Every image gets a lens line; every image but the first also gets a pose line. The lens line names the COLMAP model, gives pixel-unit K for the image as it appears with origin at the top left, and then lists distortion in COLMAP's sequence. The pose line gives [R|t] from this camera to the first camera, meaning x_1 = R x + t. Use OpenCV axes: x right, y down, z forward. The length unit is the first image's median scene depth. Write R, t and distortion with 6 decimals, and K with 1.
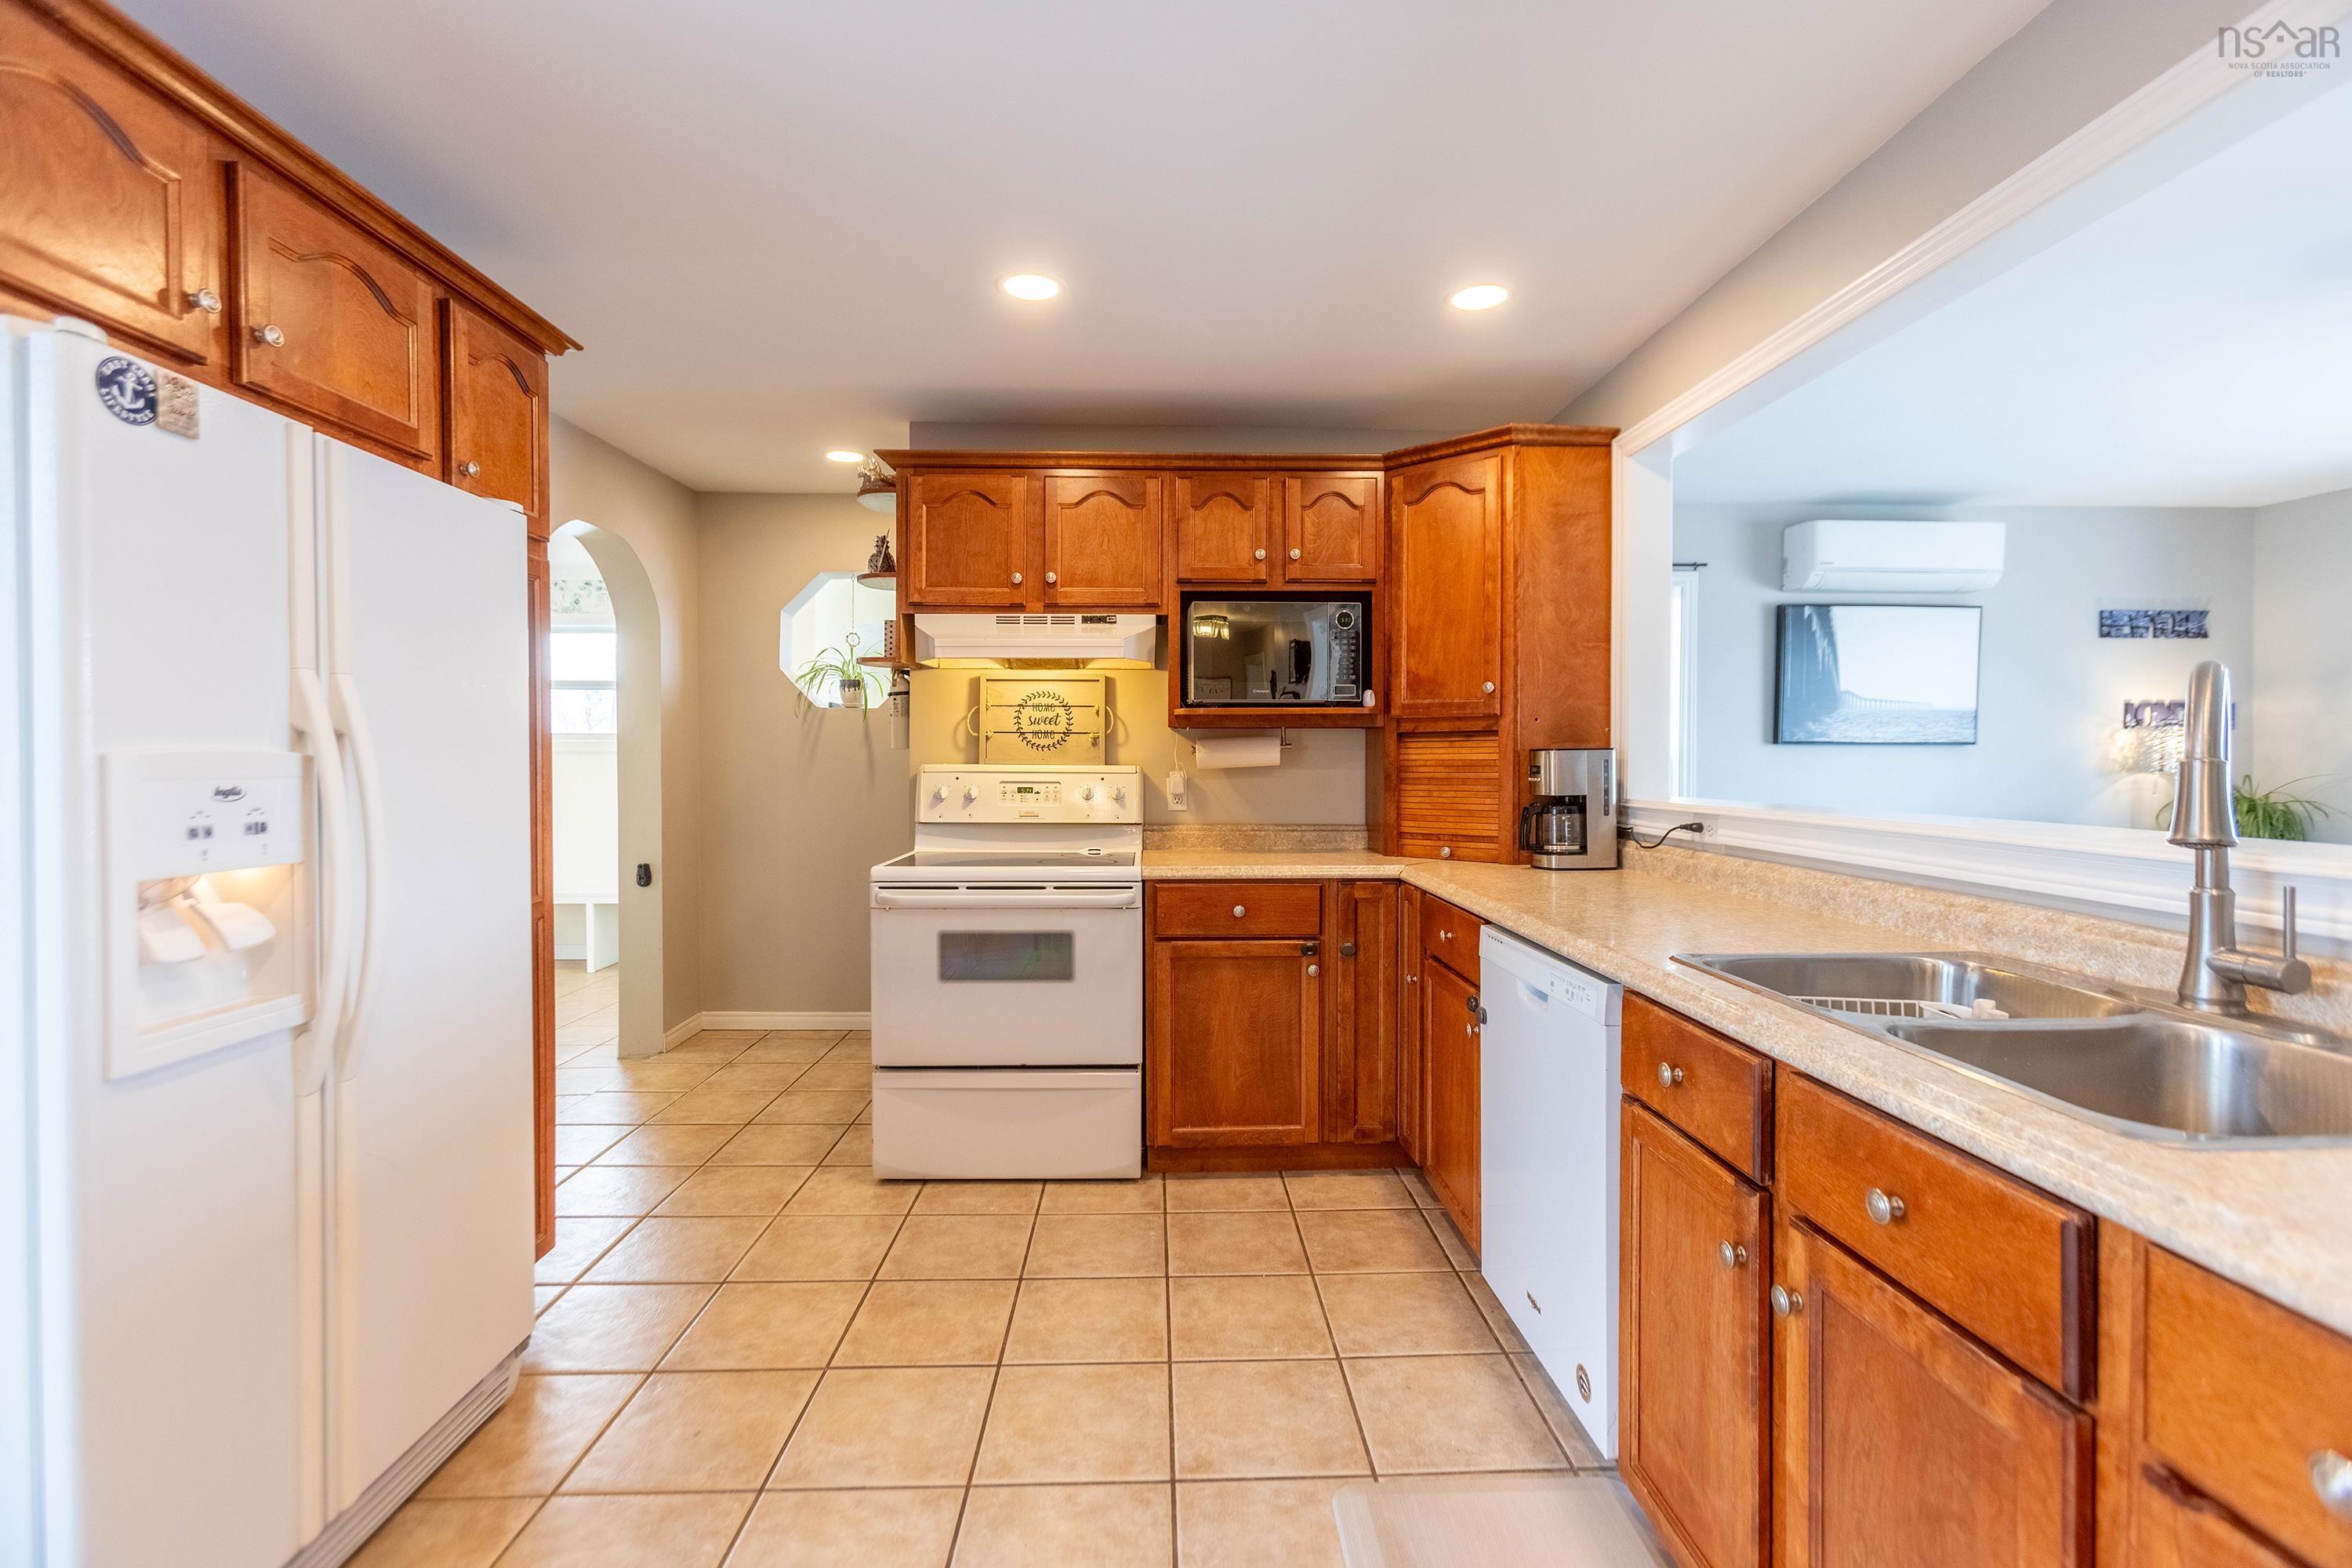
lens RADIAL K [[1054.3, 0, 1170.4], [0, 1054.3, 771.4], [0, 0, 1]] dist [-0.013754, 0.009038]
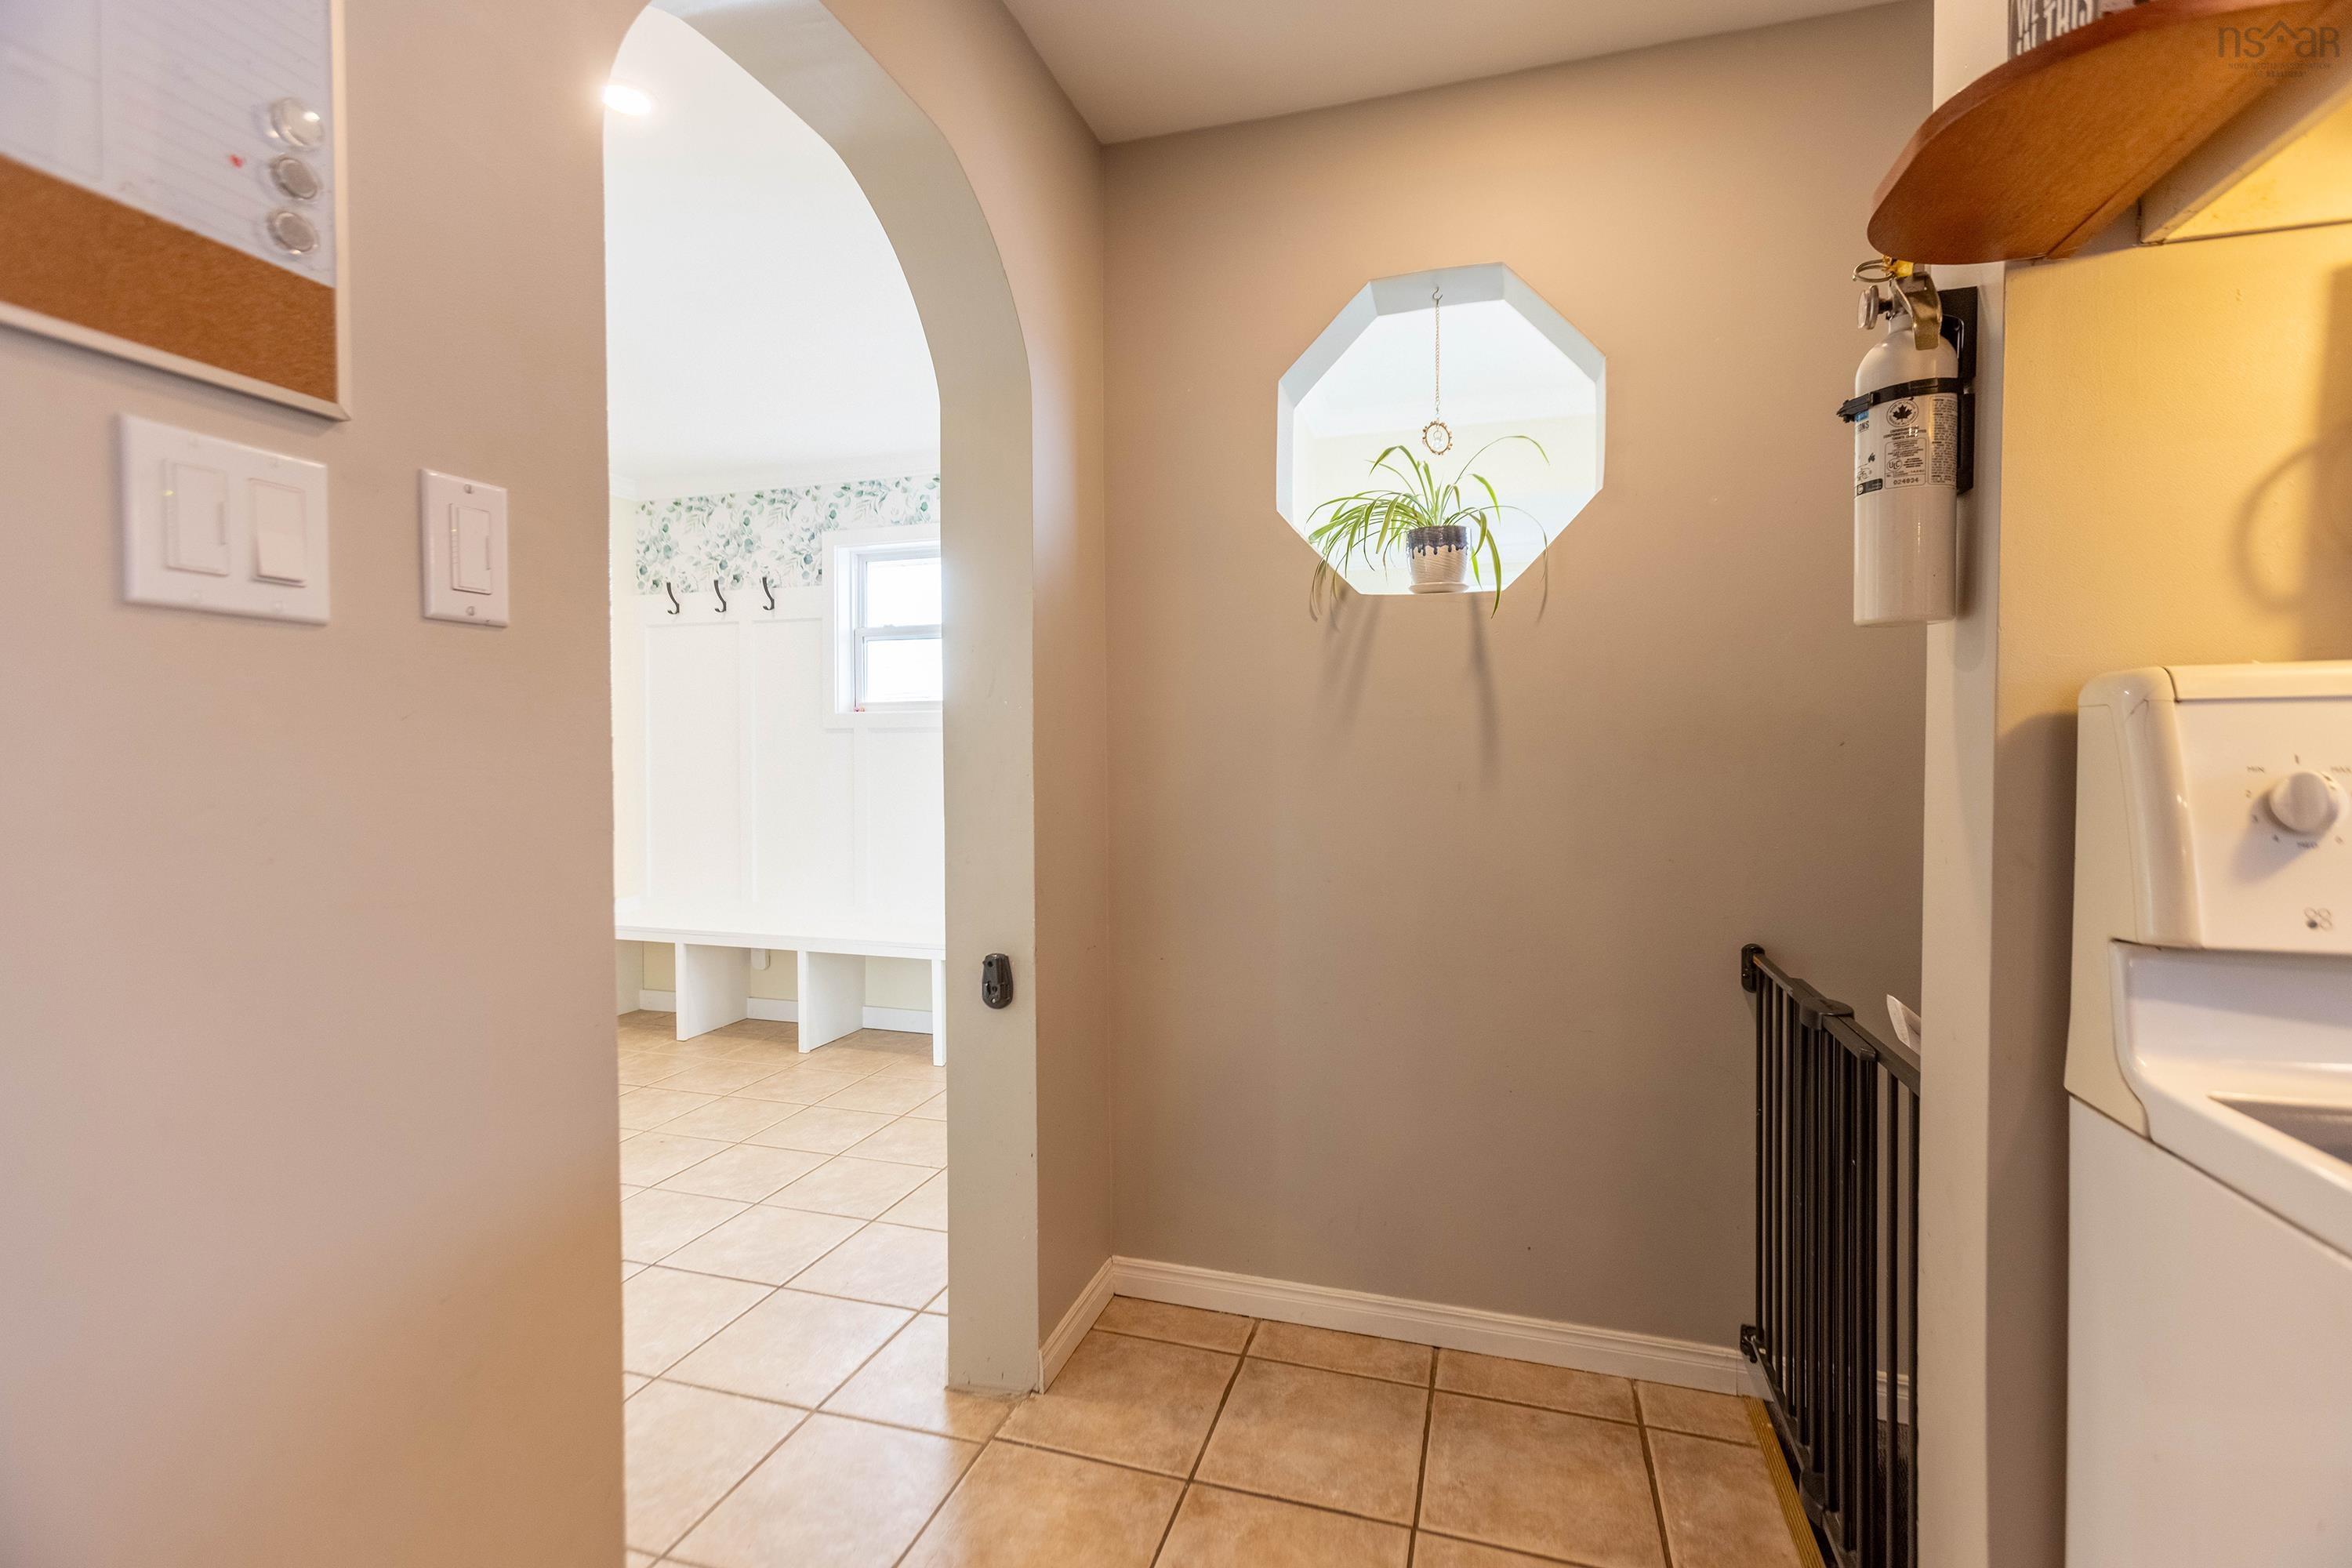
lens RADIAL K [[1054.3, 0, 1182.0], [0, 1054.3, 775.2], [0, 0, 1]] dist [-0.013754, 0.009038]
pose [[0.950799, 0.003395, -0.309790, -0.413940], [-0.001171, 0.999972, 0.007366, 0.016191], [0.309806, -0.006640, 0.950777, 0.858491]]
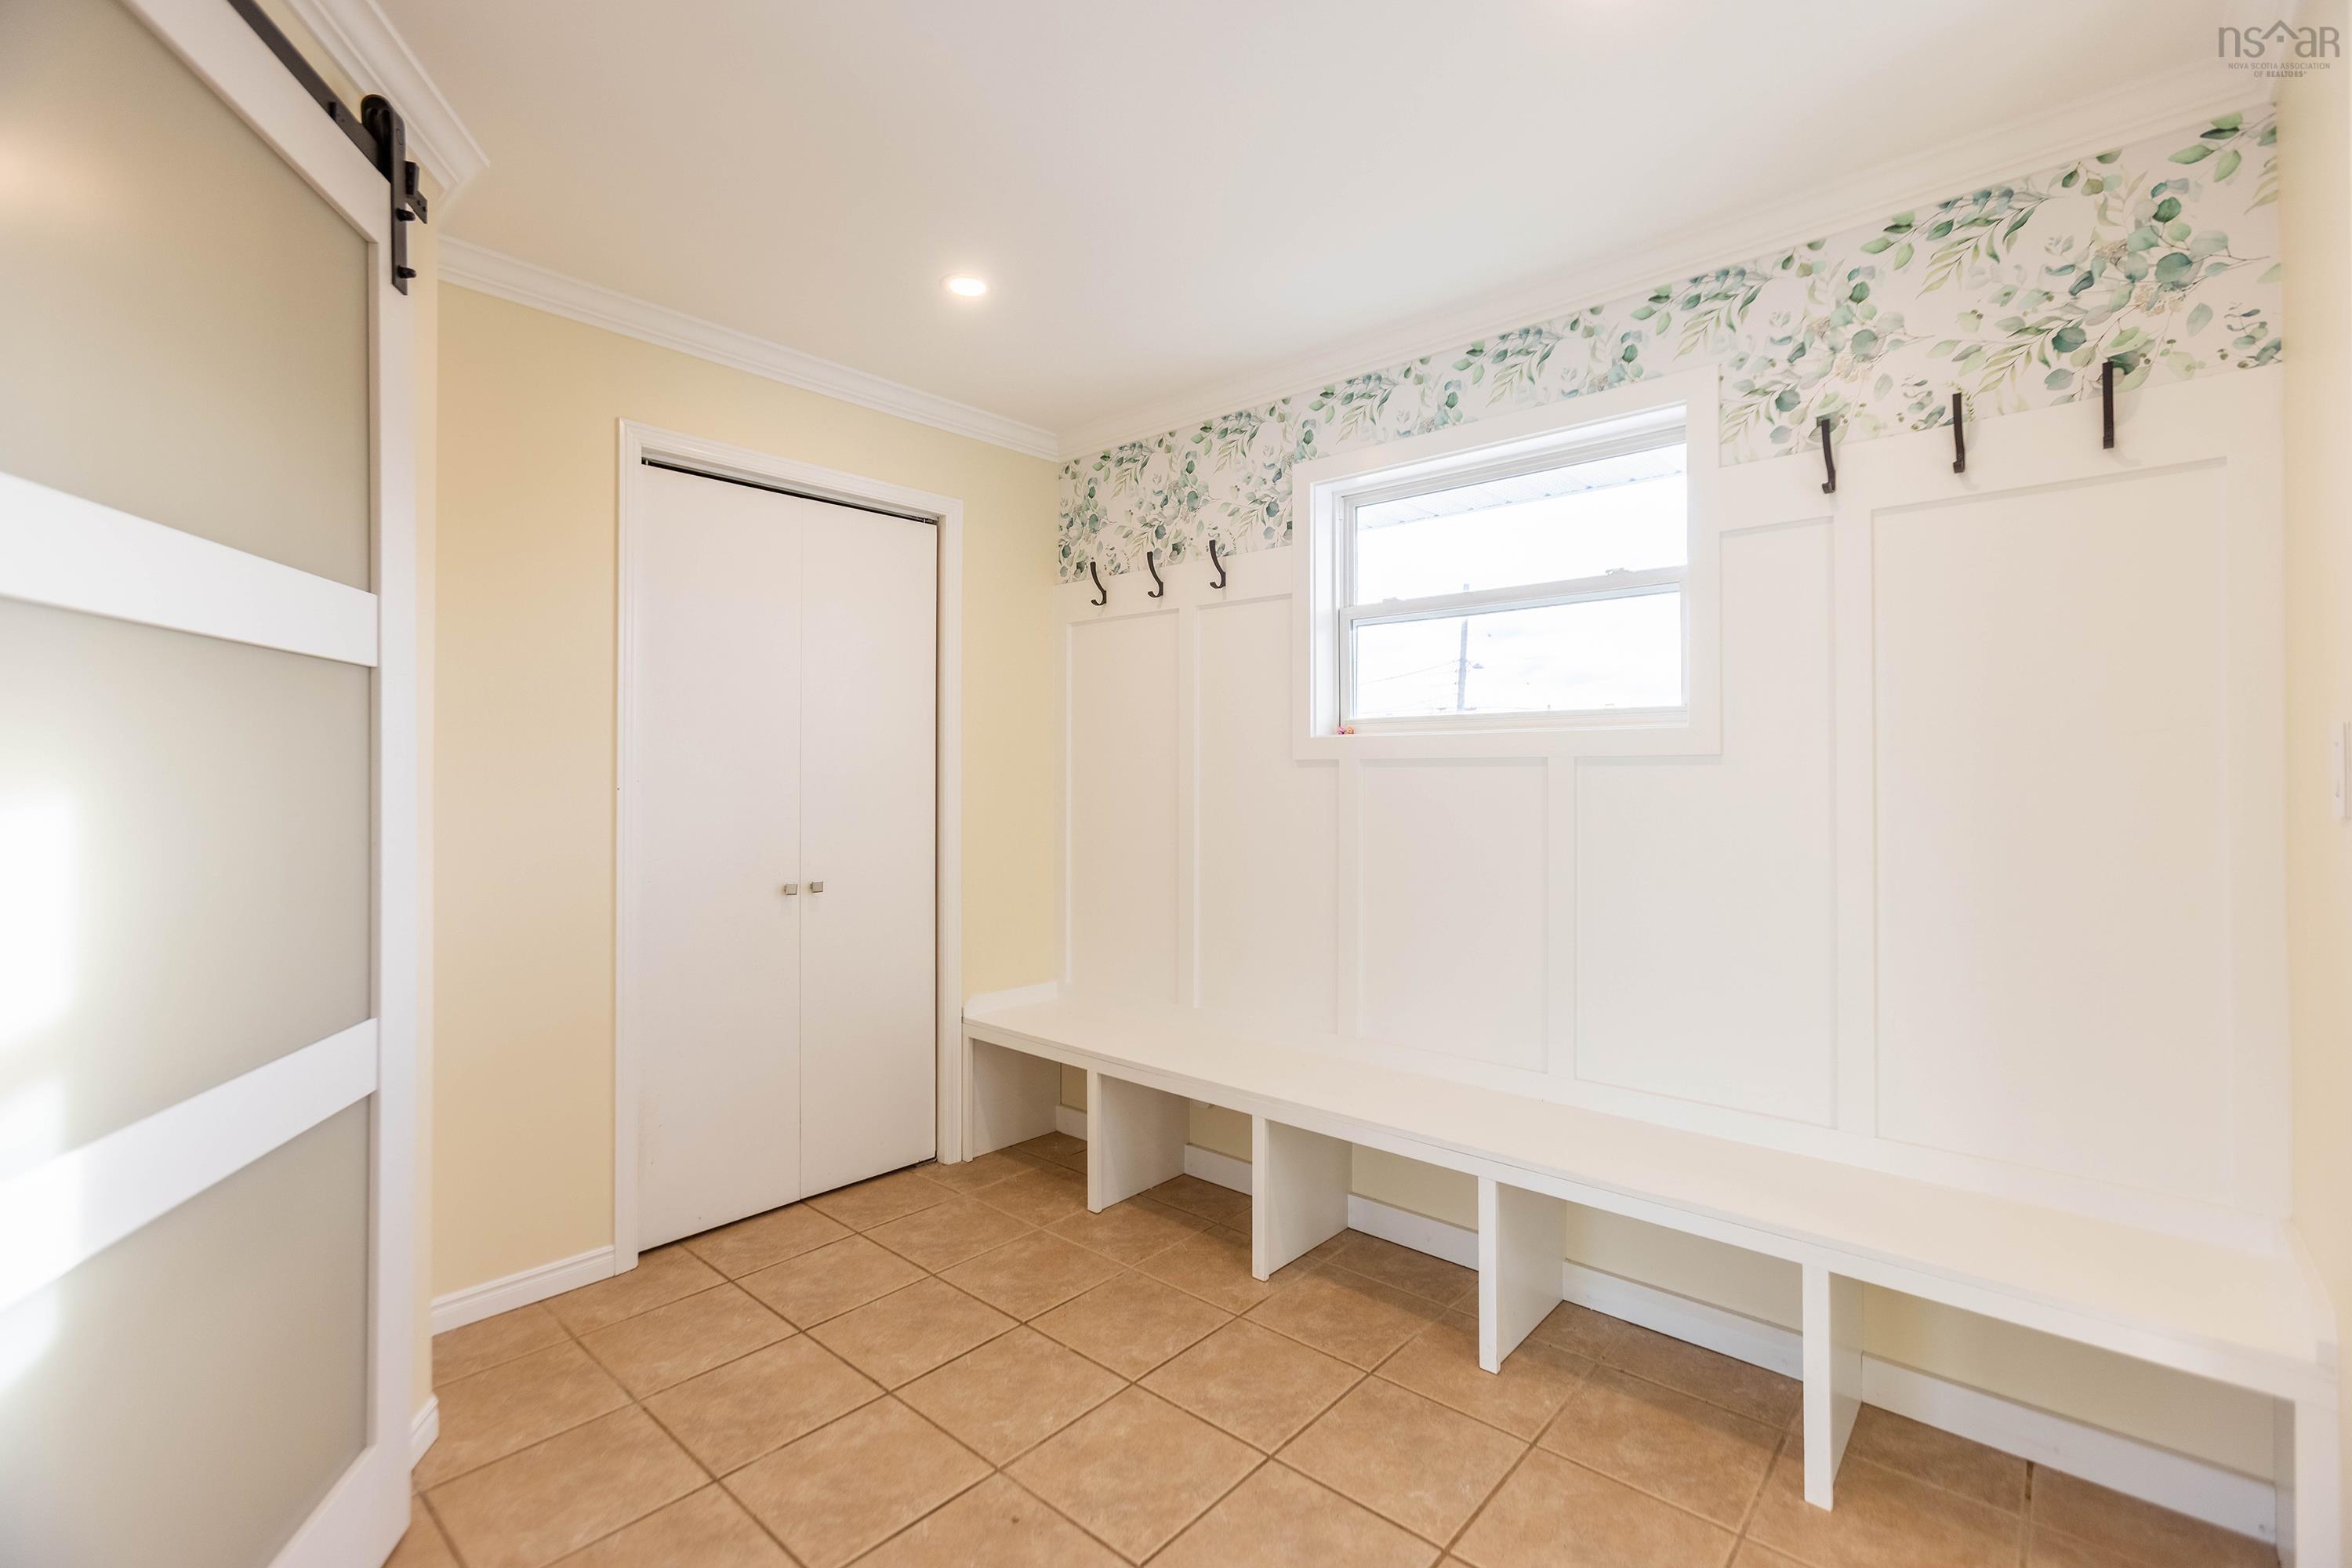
lens RADIAL K [[1054.3, 0, 1172.5], [0, 1054.3, 774.1], [0, 0, 1]] dist [-0.013754, 0.009038]
pose [[0.733168, 0.000043, -0.680047, -0.594577], [-0.006963, 0.999948, -0.007444, -0.000587], [0.680012, 0.010193, 0.733130, 1.091986]]
